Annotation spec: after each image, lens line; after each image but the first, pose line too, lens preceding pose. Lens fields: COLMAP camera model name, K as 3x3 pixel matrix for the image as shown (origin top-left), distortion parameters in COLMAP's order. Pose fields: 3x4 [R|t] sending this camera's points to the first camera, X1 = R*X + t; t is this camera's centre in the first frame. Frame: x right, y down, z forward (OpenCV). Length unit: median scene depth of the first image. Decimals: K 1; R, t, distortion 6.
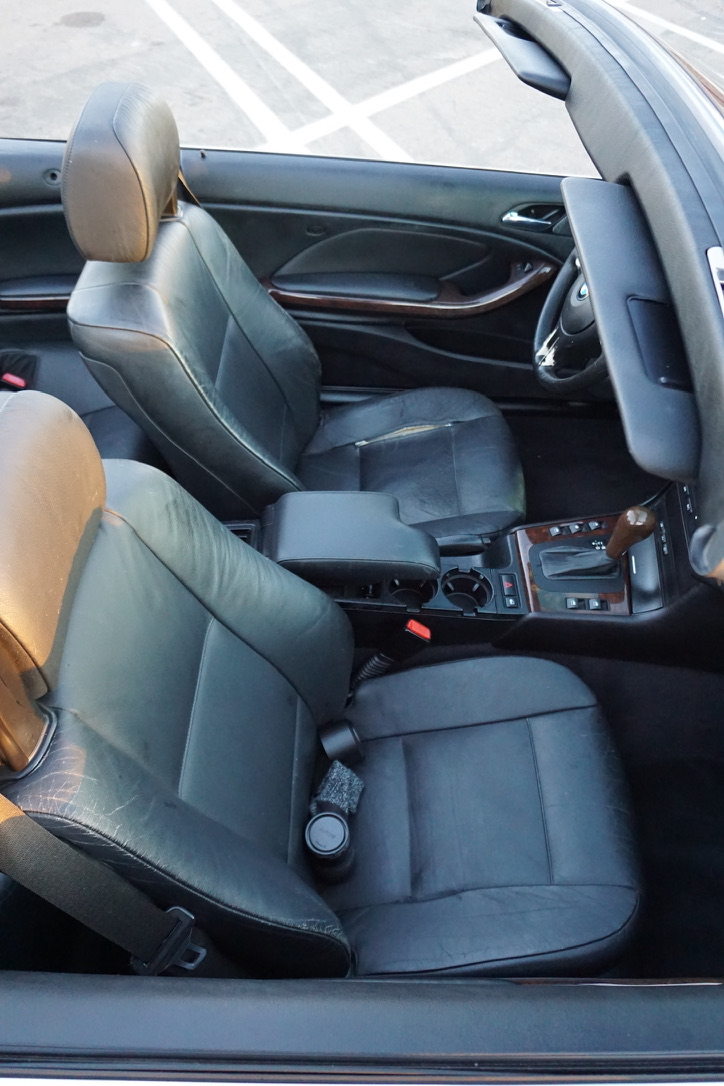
lens RADIAL K [[774.8, 0, 362.0], [0, 774.8, 543.0], [0, 0, 1]] dist [-0.054908, 0.038303]
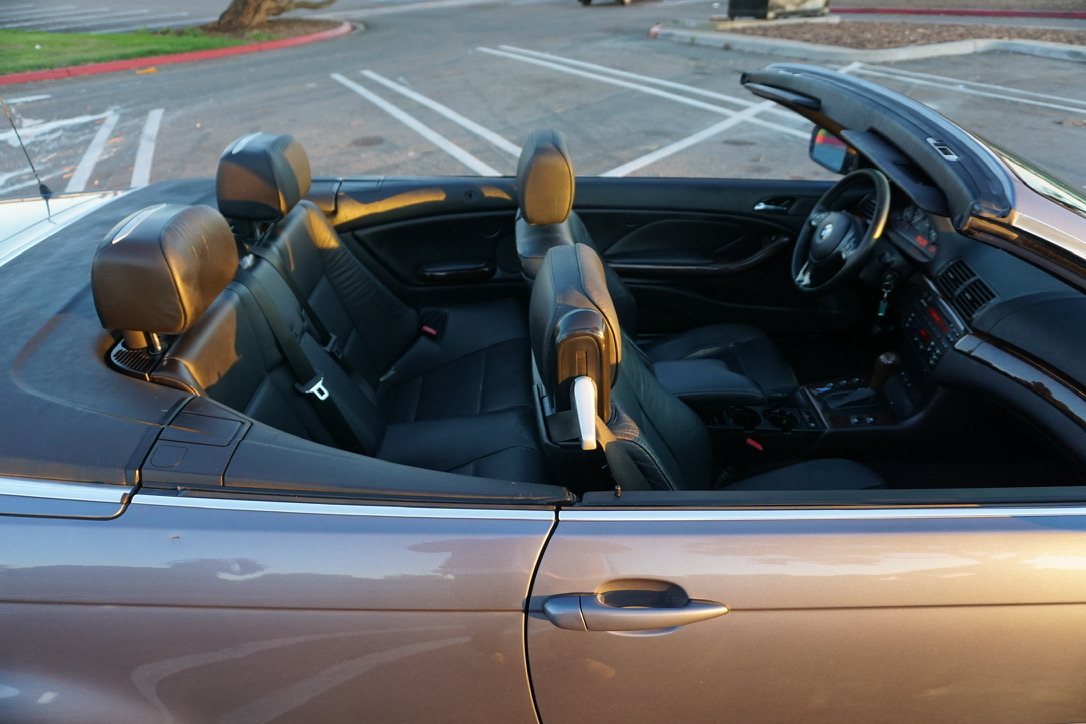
lens RADIAL K [[726.4, 0, 553.9], [0, 726.4, 354.3], [0, 0, 1]] dist [-0.040635, 0.001613]
pose [[0.998205, -0.059878, 0.001337, -0.233349], [0.057311, 0.948463, -0.311661, 0.278506], [0.017394, 0.311178, 0.950192, -0.286960]]
